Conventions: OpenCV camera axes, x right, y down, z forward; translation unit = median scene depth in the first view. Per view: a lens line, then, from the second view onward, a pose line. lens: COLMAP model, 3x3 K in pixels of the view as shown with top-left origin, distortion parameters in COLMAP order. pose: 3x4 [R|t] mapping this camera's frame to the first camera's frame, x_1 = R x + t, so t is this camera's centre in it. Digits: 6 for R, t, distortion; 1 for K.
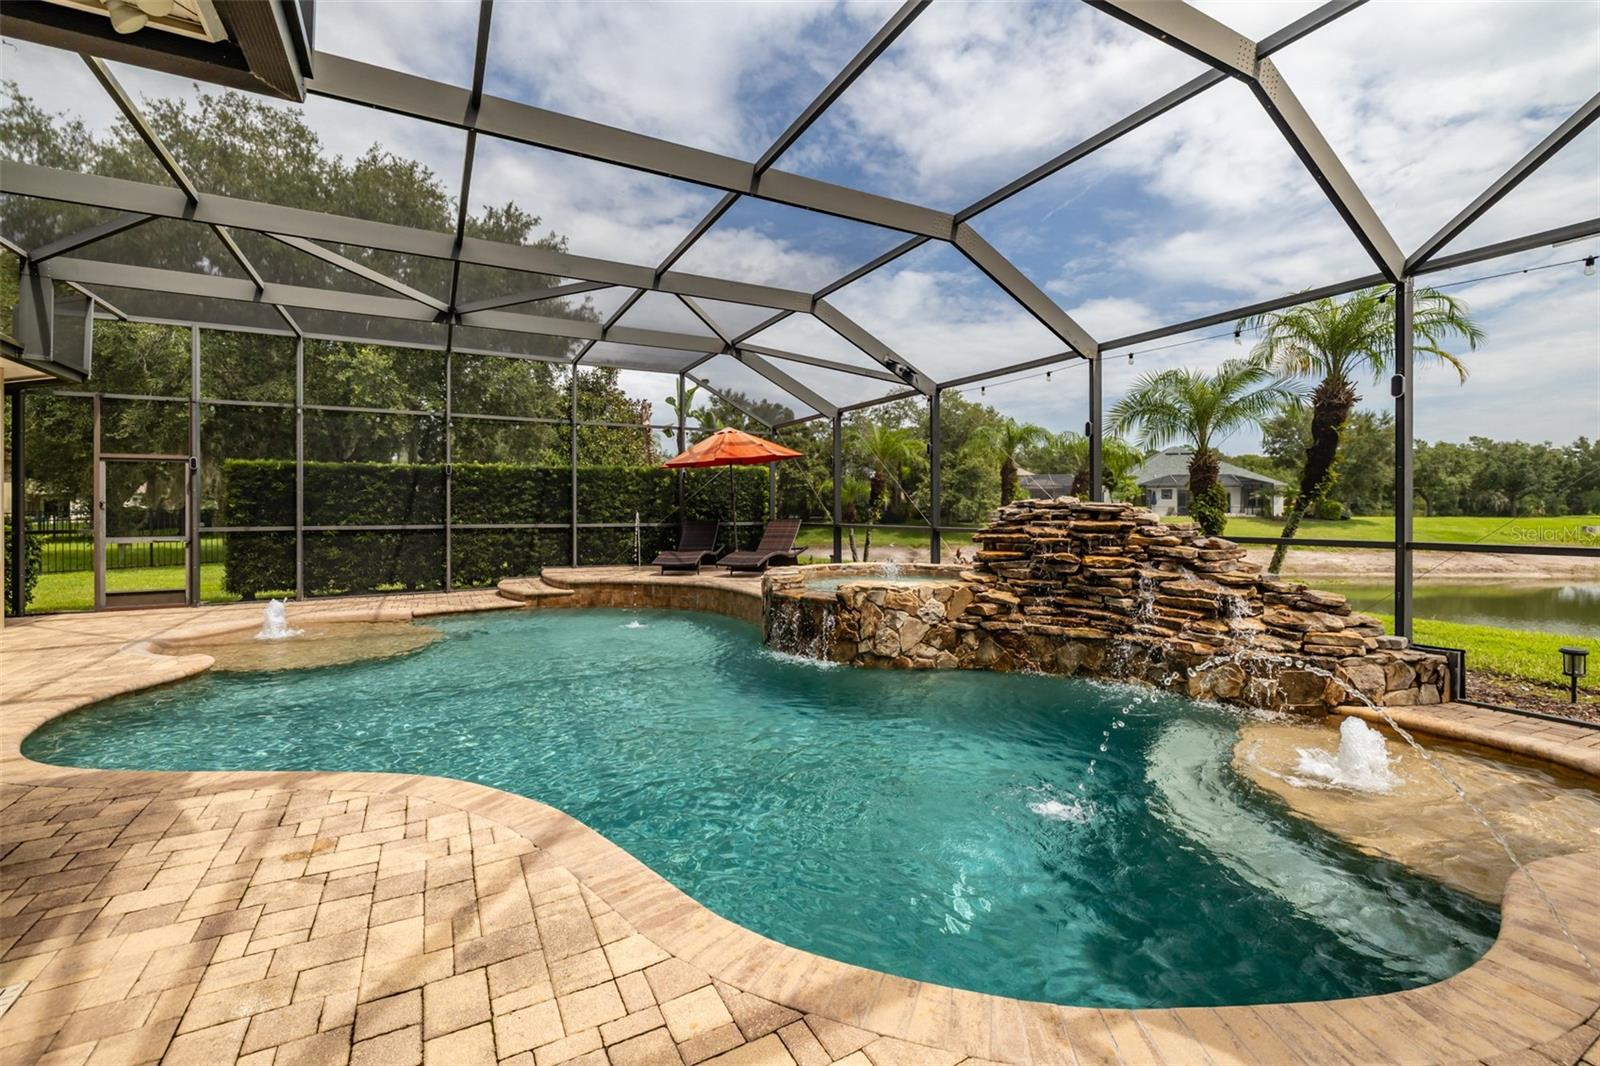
lens RADIAL K [[699.0, 0, 806.9], [0, 699.0, 509.9], [0, 0, 1]] dist [-0.000678, -0.000226]
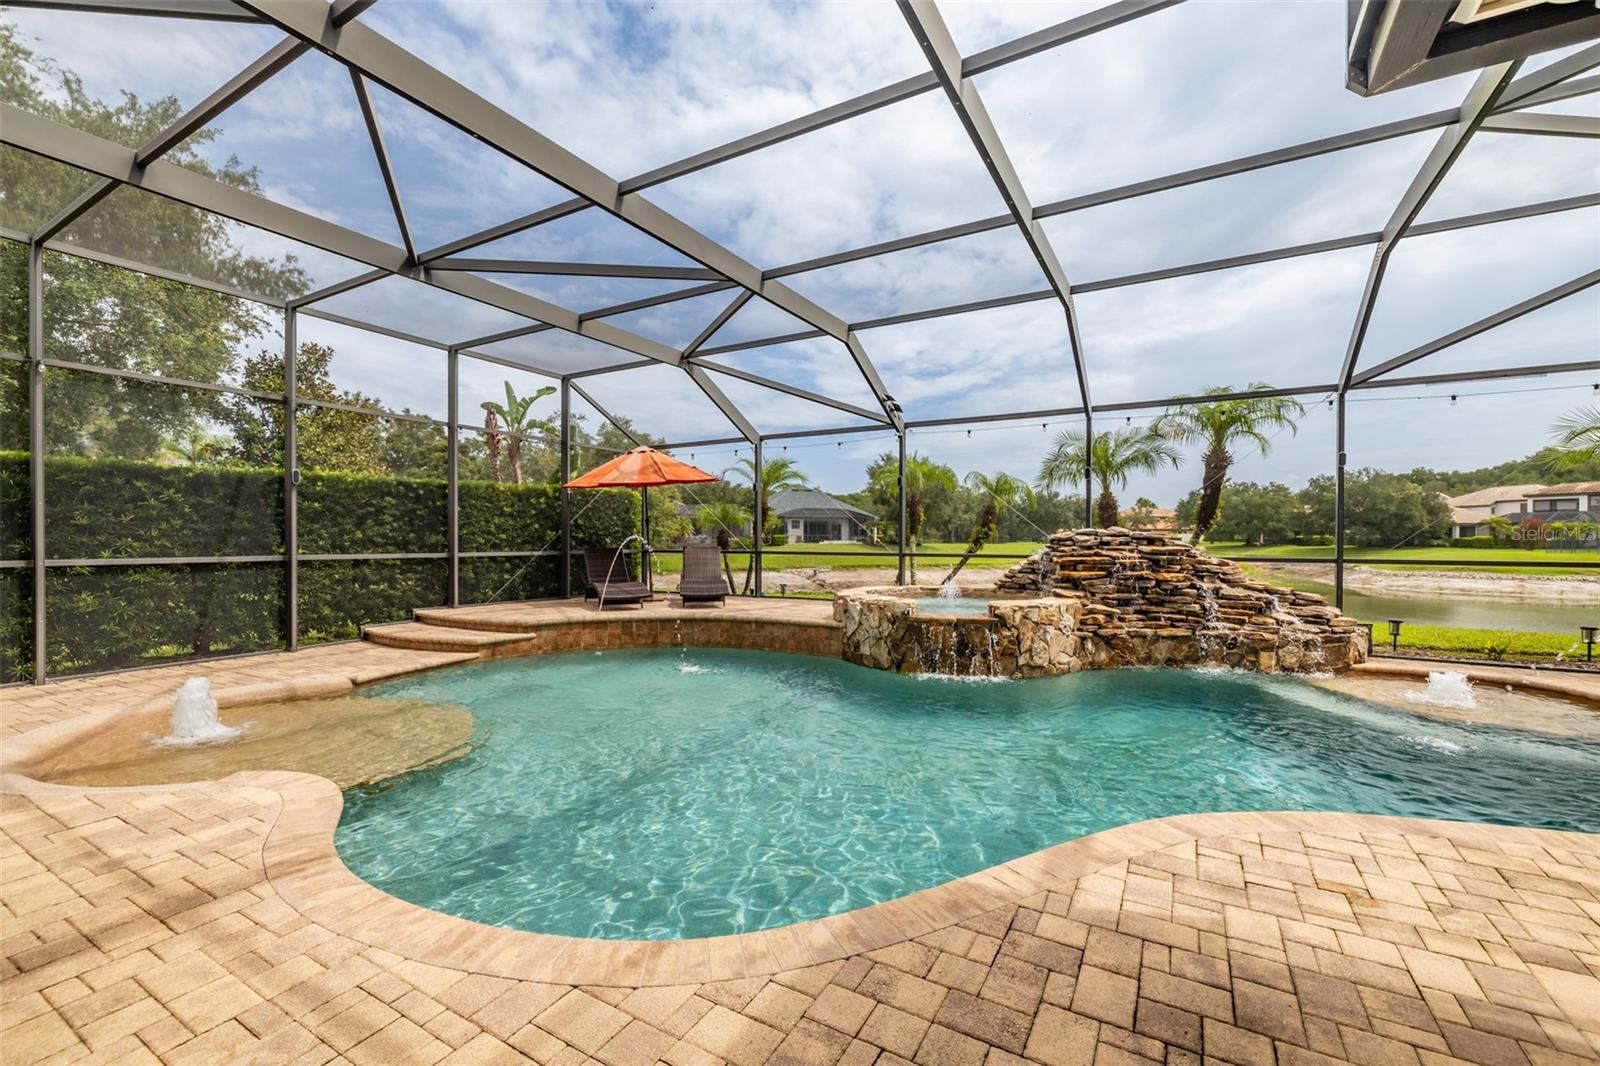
lens RADIAL K [[679.7, 0, 803.7], [0, 679.7, 541.9], [0, 0, 1]] dist [0.001933, 0.000212]
pose [[0.854344, 0.000267, 0.519708, -0.787346], [-0.003774, 0.999977, 0.005689, 0.003447], [-0.519694, -0.006822, 0.854325, 0.259514]]
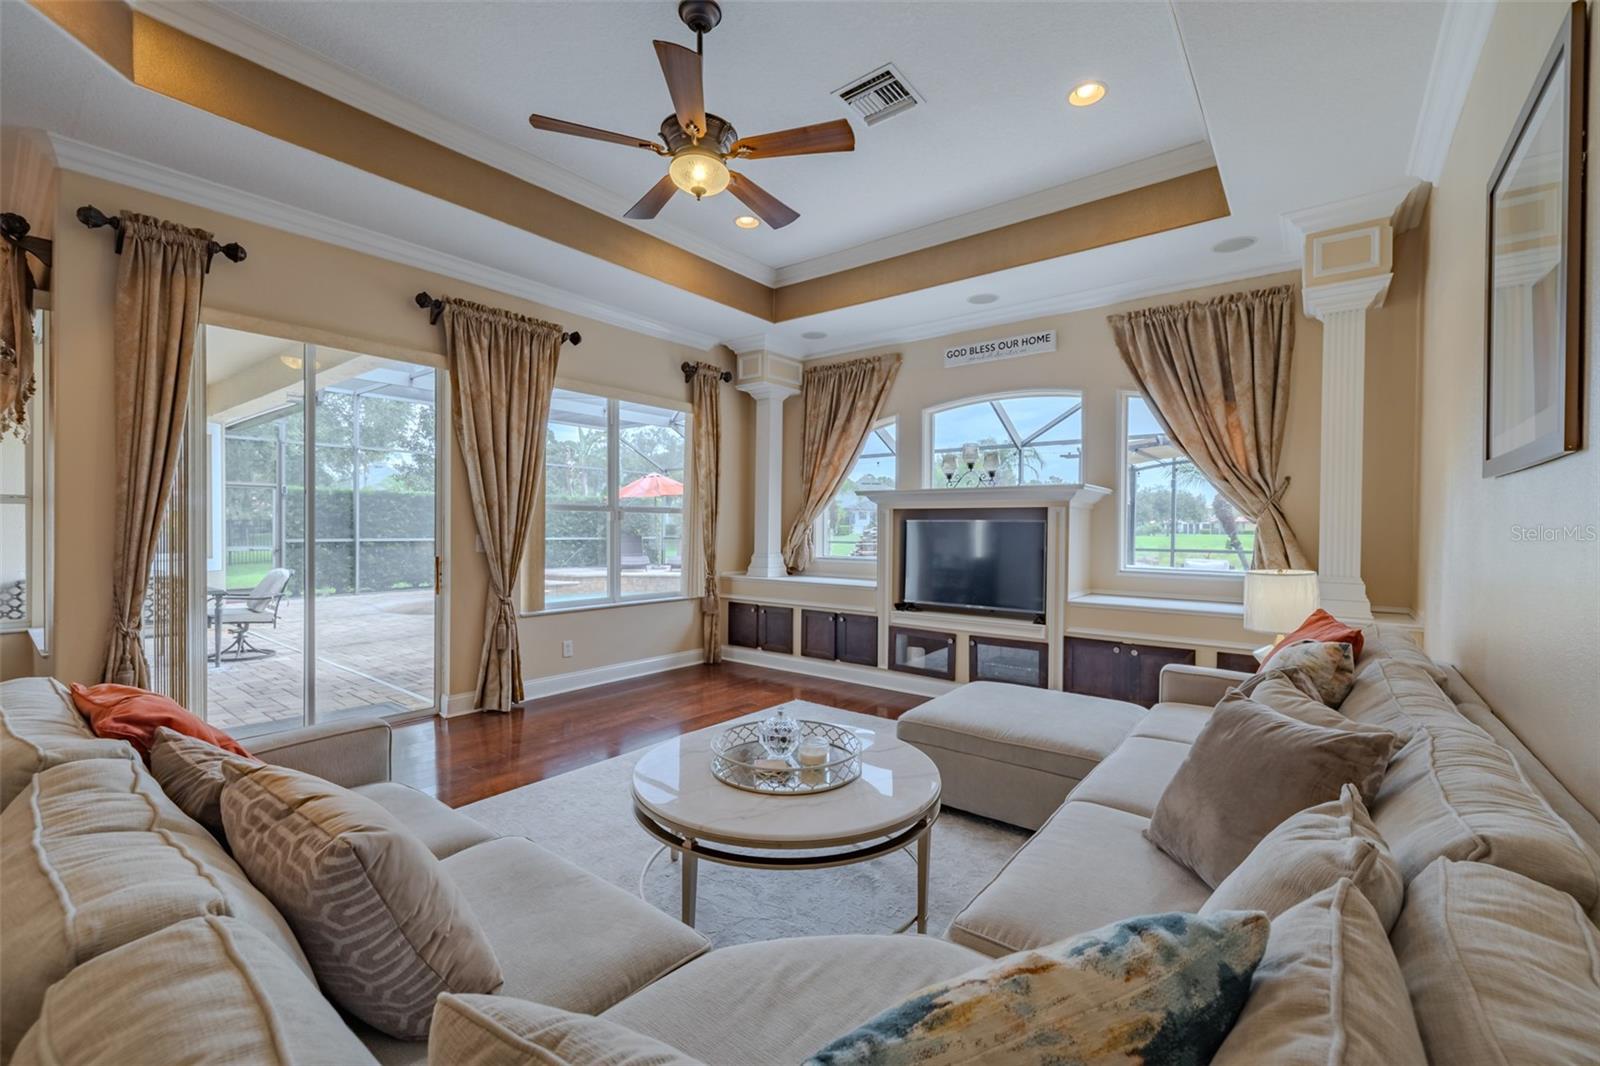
lens RADIAL K [[673.6, 0, 804.1], [0, 673.6, 532.9], [0, 0, 1]] dist [0.001353, 0.000164]
pose [[0.917541, 0.007184, 0.397577, -0.767888], [-0.011721, 0.999891, 0.008983, -0.014132], [-0.397469, -0.012902, 0.917525, -0.856491]]
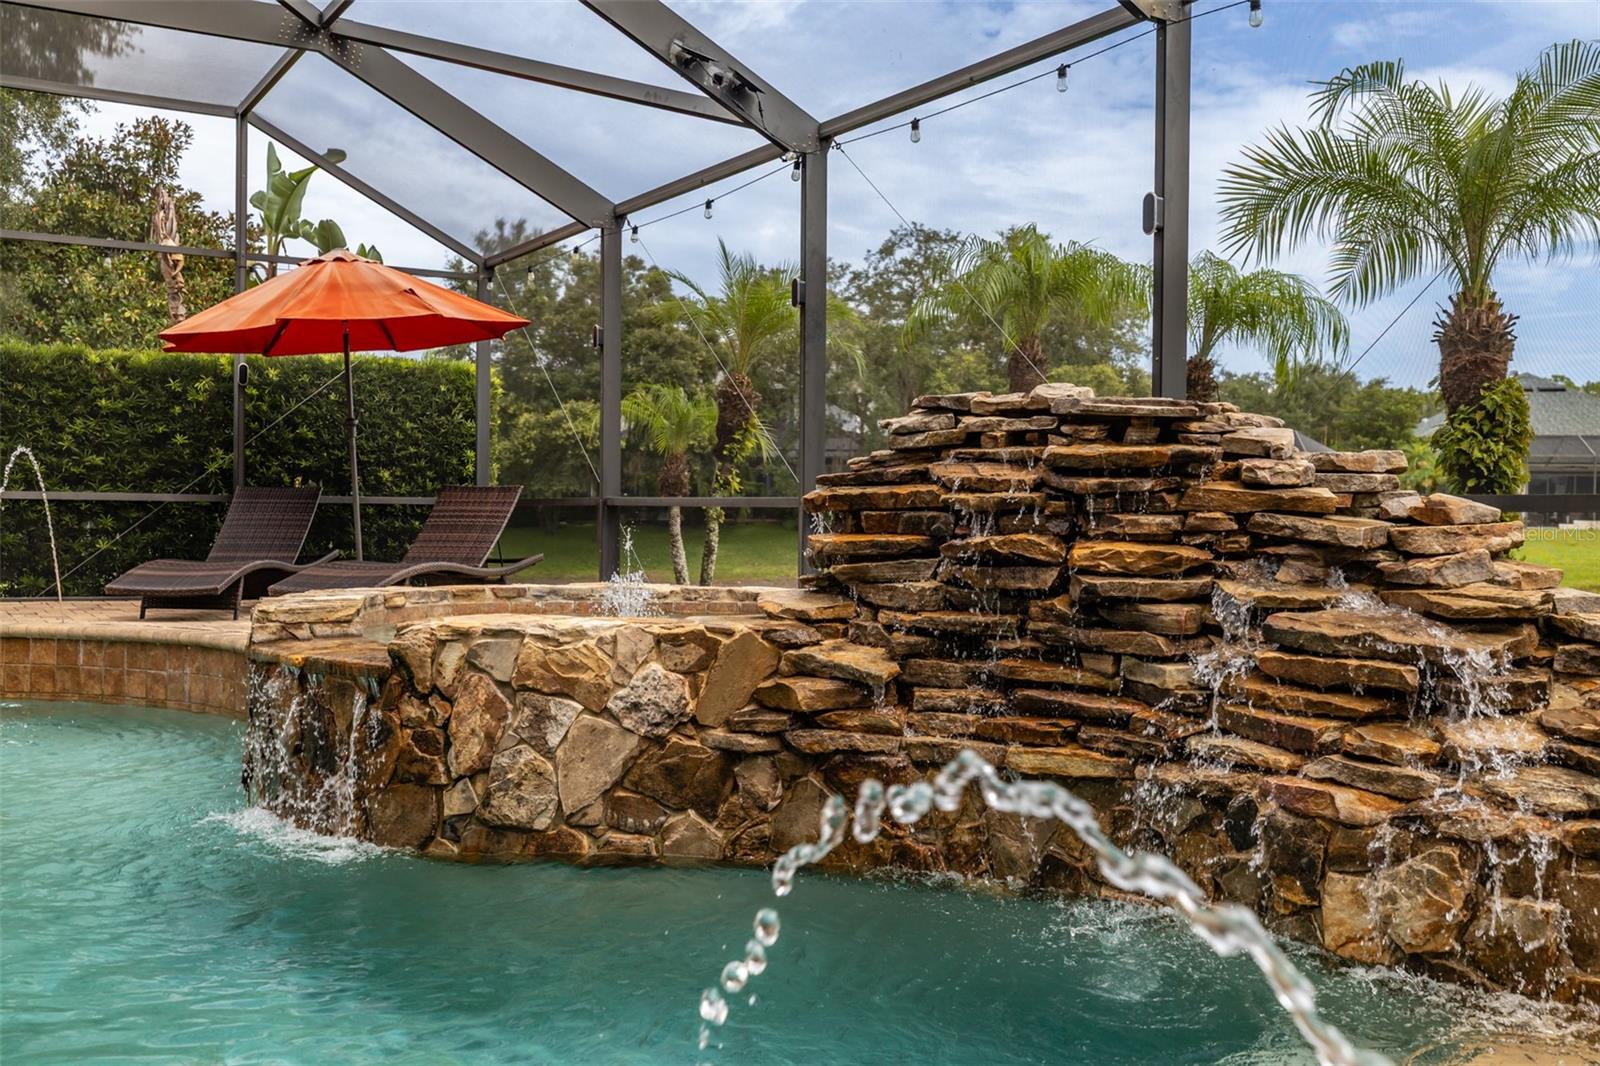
lens RADIAL K [[1555.6, 0, 800.0], [0, 1555.6, 533.0], [0, 0, 1]] dist [-0.001423, -0.007777]
pose [[0.998947, 0.013140, 0.043961, 0.218073], [-0.013804, 0.999794, 0.014851, 0.049969], [-0.043757, -0.015443, 0.998923, 0.224398]]
